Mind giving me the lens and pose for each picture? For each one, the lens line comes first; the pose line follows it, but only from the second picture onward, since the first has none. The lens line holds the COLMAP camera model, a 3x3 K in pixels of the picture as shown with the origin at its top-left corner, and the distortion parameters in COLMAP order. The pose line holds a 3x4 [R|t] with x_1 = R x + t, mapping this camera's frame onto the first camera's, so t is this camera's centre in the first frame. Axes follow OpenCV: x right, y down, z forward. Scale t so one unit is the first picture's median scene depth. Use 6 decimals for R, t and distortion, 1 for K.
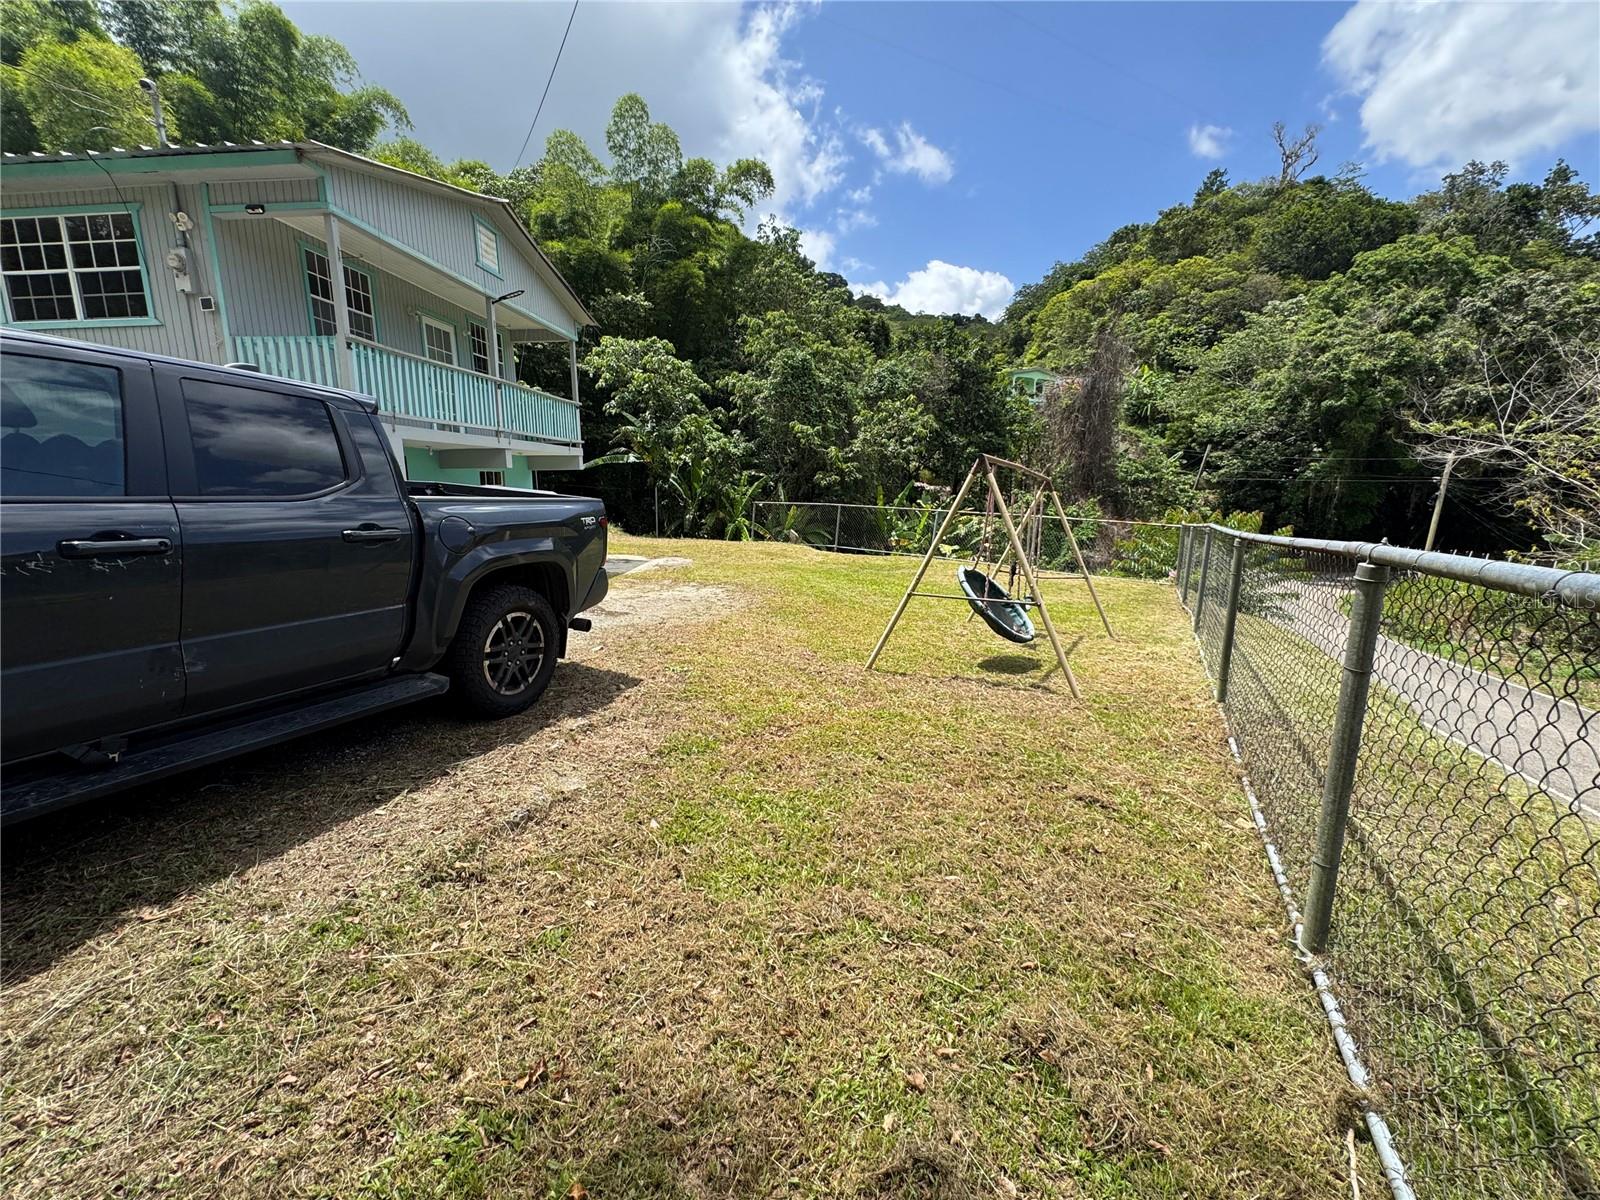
lens RADIAL K [[636.9, 0, 785.9], [0, 636.9, 600.7], [0, 0, 1]] dist [-0.004915, 0.000900]
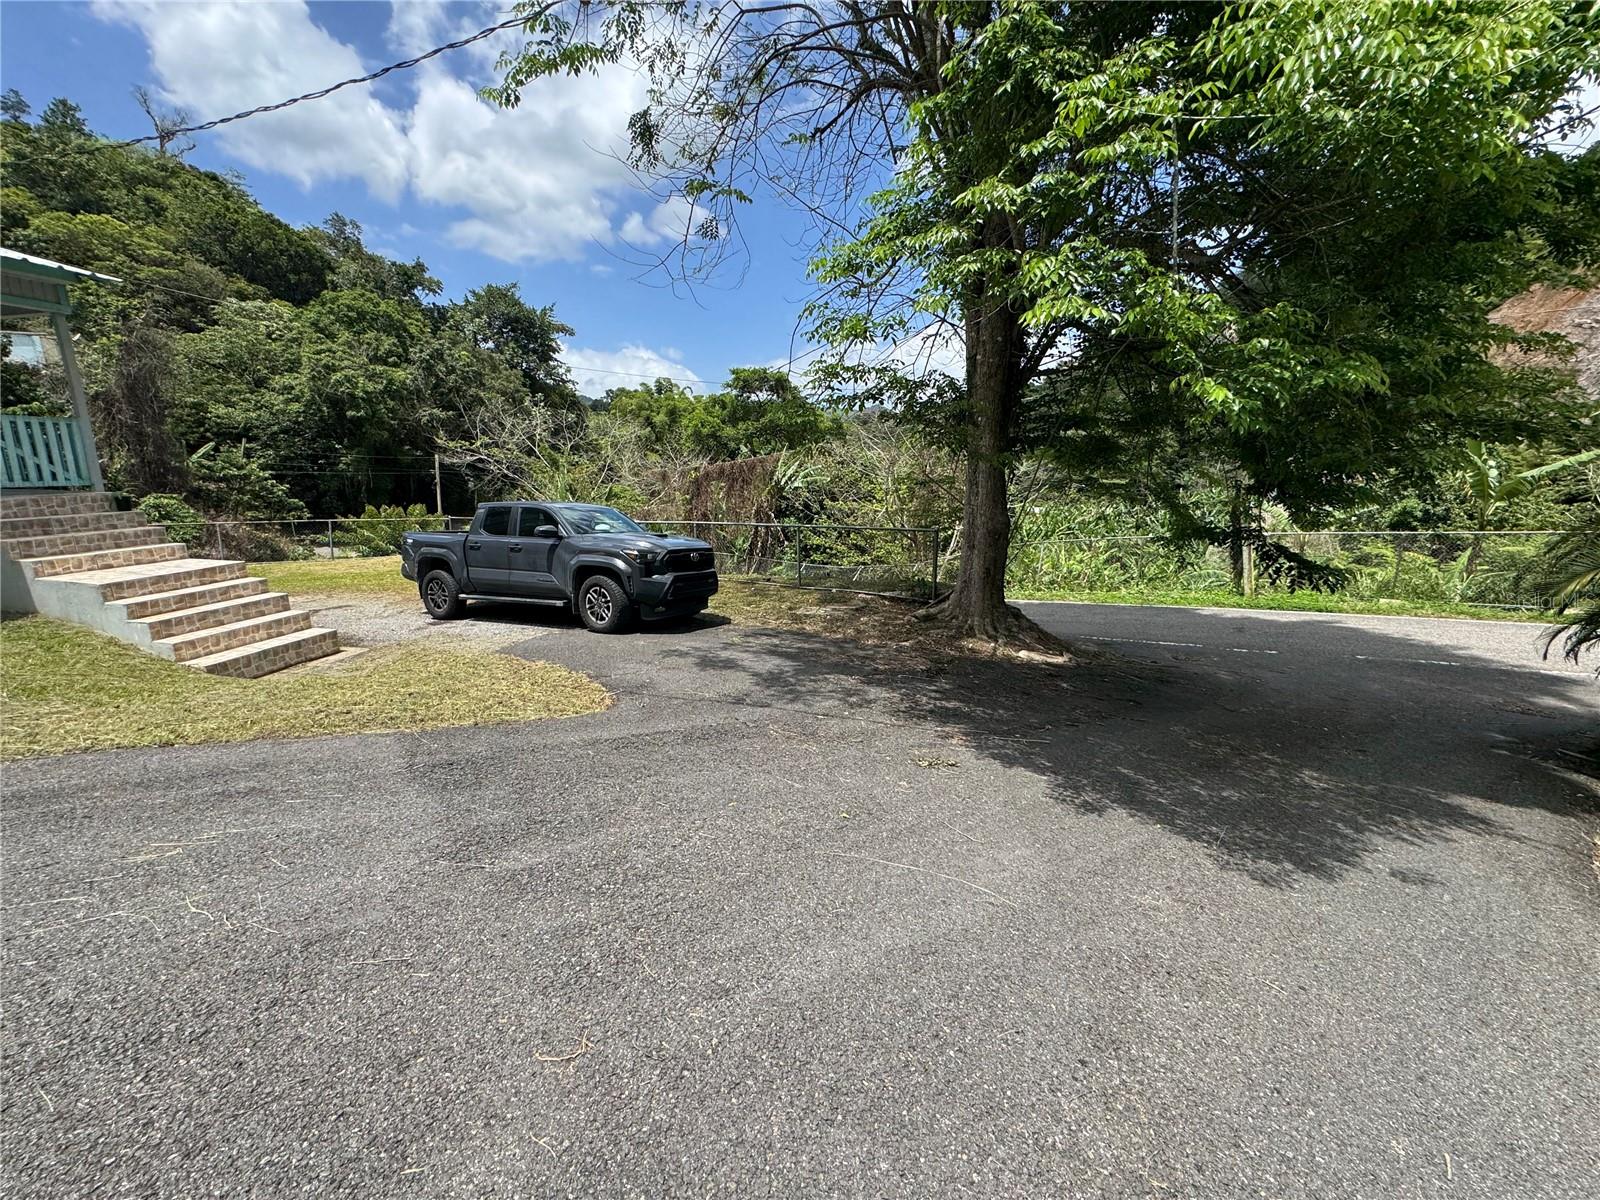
lens RADIAL K [[636.9, 0, 800.8], [0, 636.9, 596.7], [0, 0, 1]] dist [-0.004915, 0.000900]
pose [[0.157606, -0.204770, 0.966038, -0.331190], [0.175586, 0.968487, 0.176642, -0.016929], [-0.971766, 0.141783, 0.188594, -0.083040]]
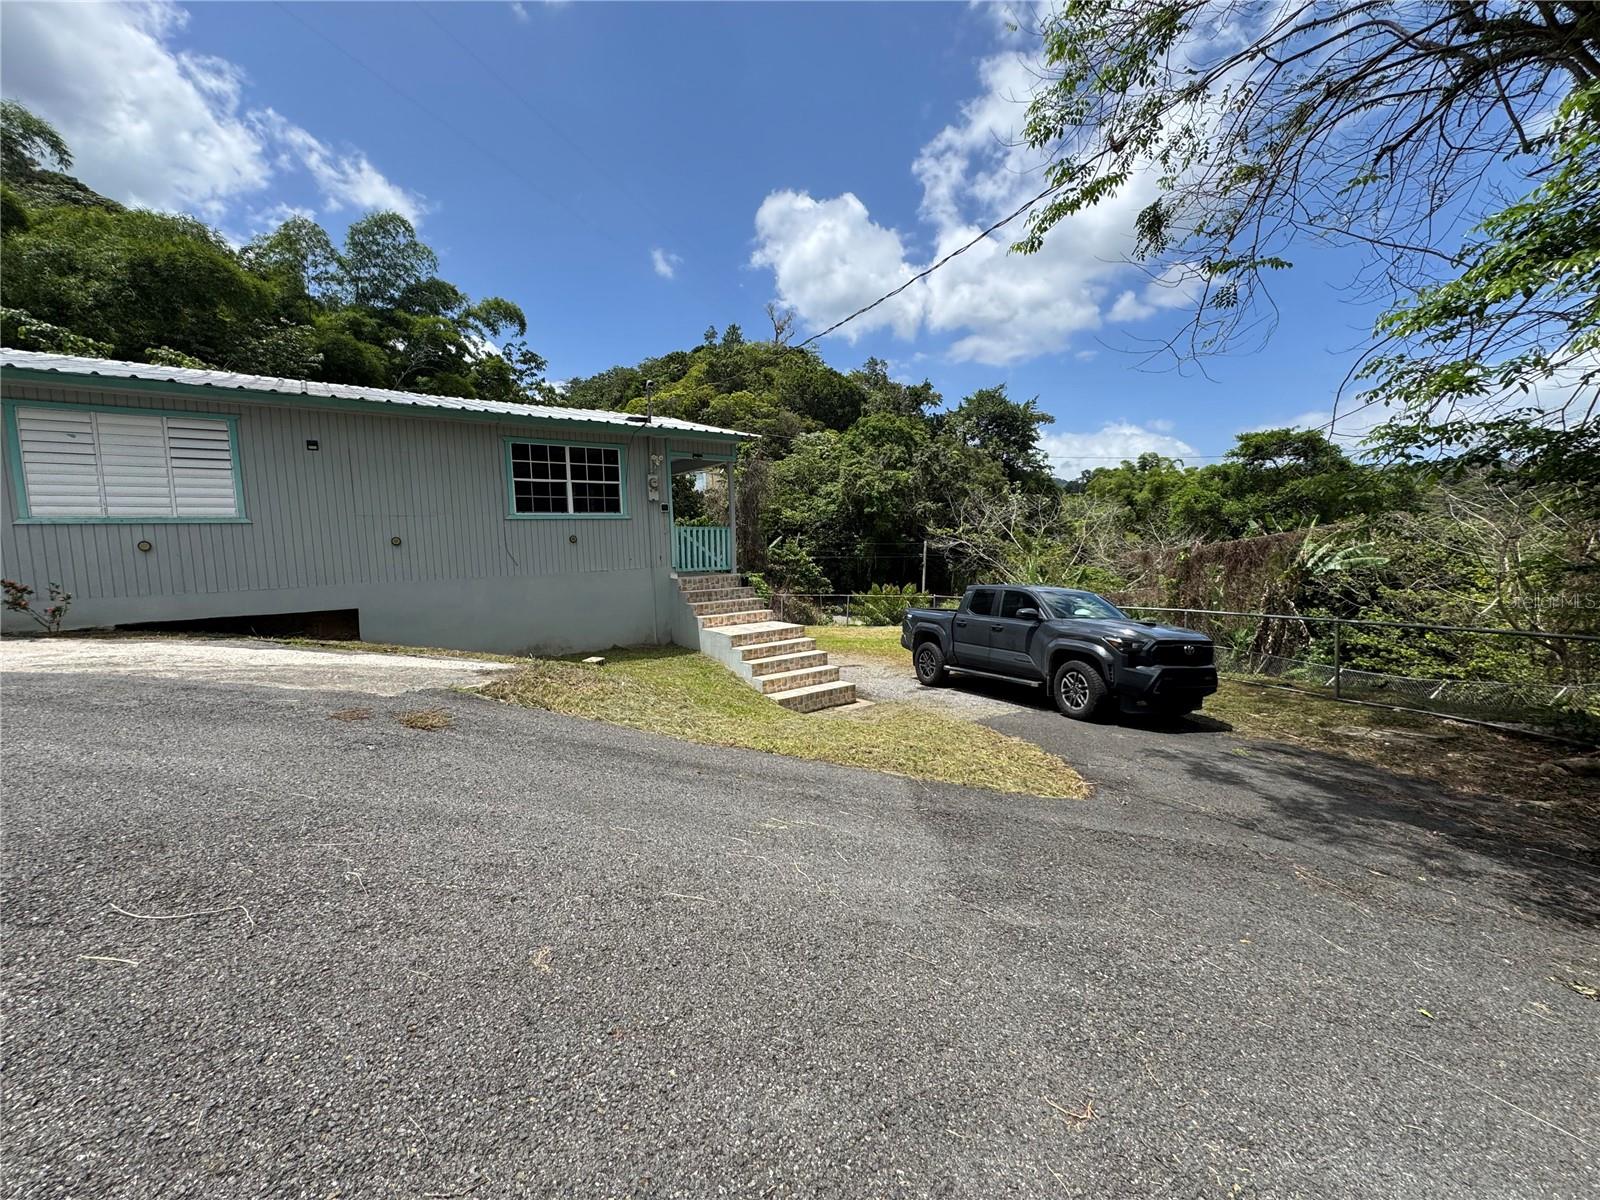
lens RADIAL K [[636.9, 0, 799.9], [0, 636.9, 596.1], [0, 0, 1]] dist [-0.004915, 0.000900]
pose [[0.756807, -0.065979, 0.650301, -0.341603], [0.139495, 0.988275, -0.062072, -0.019166], [-0.638581, 0.137690, 0.757137, -0.082492]]
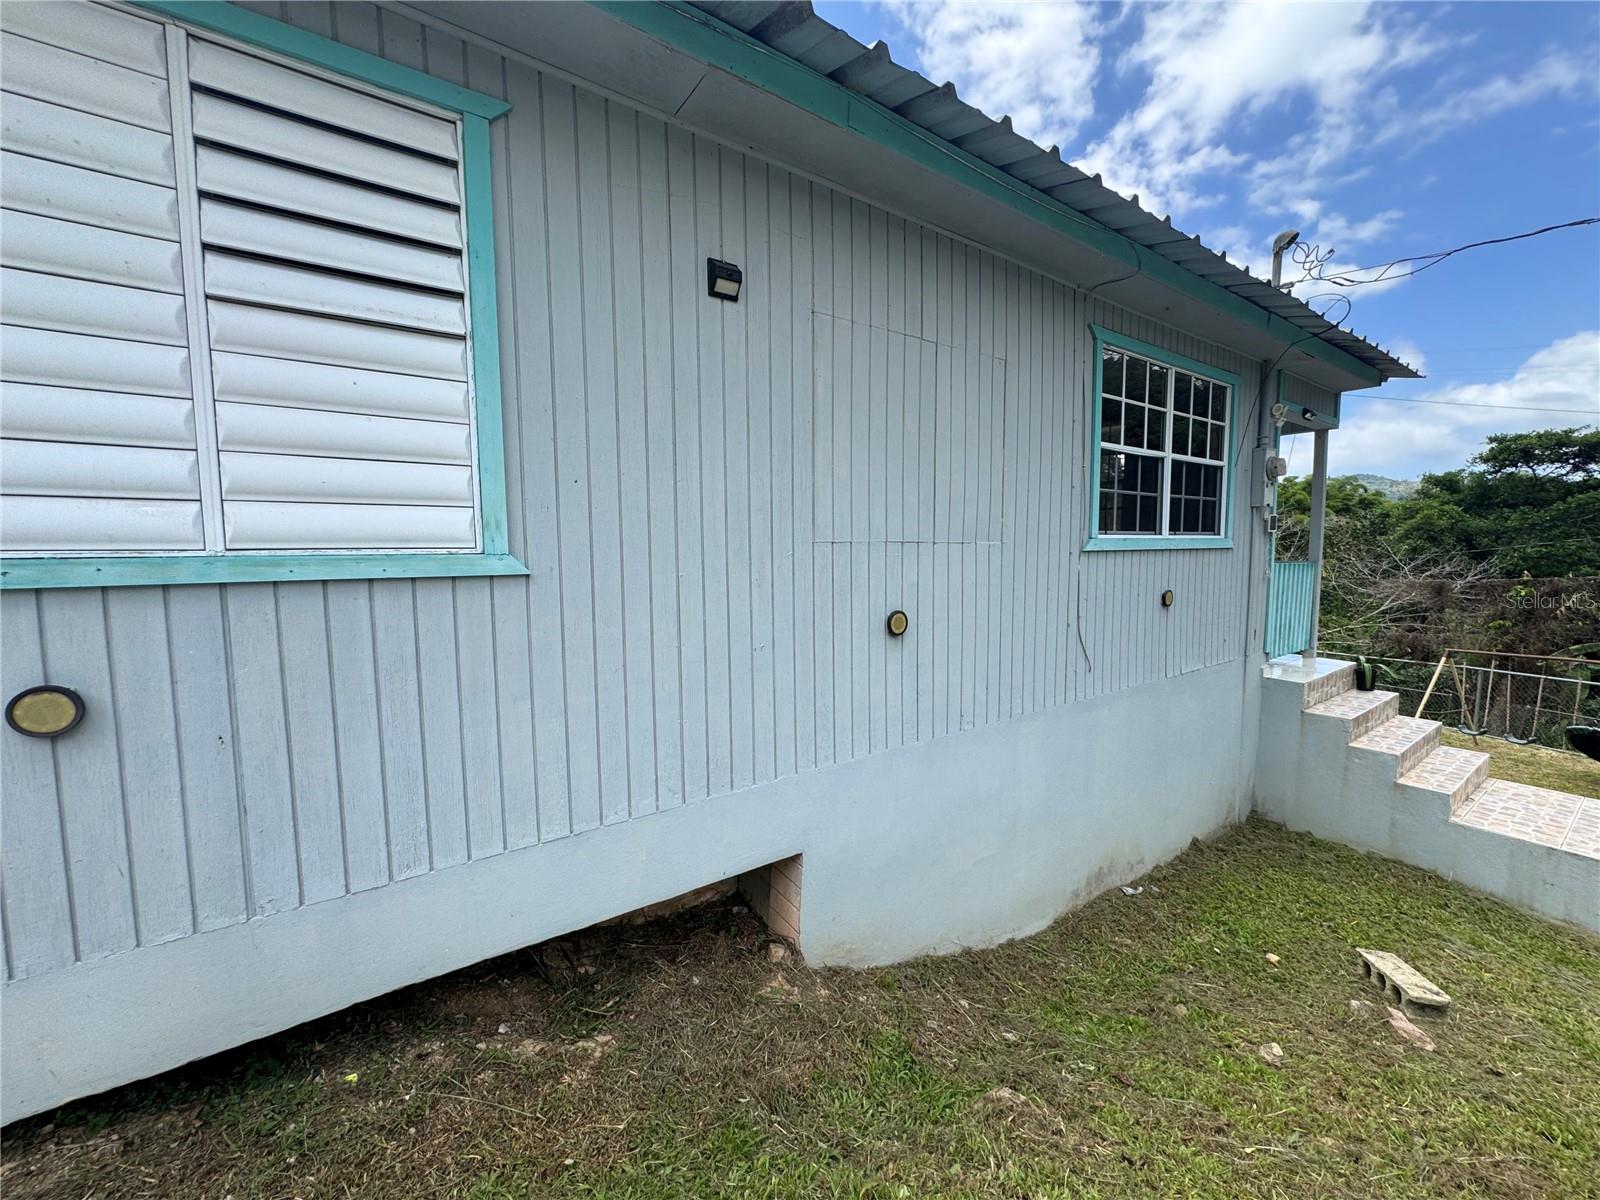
lens RADIAL K [[636.9, 0, 795.1], [0, 636.9, 597.7], [0, 0, 1]] dist [-0.004915, 0.000900]
pose [[0.779814, -0.044864, 0.624401, -0.356666], [0.106945, 0.992313, -0.062264, -0.078756], [-0.616808, 0.115331, 0.778618, 0.155363]]
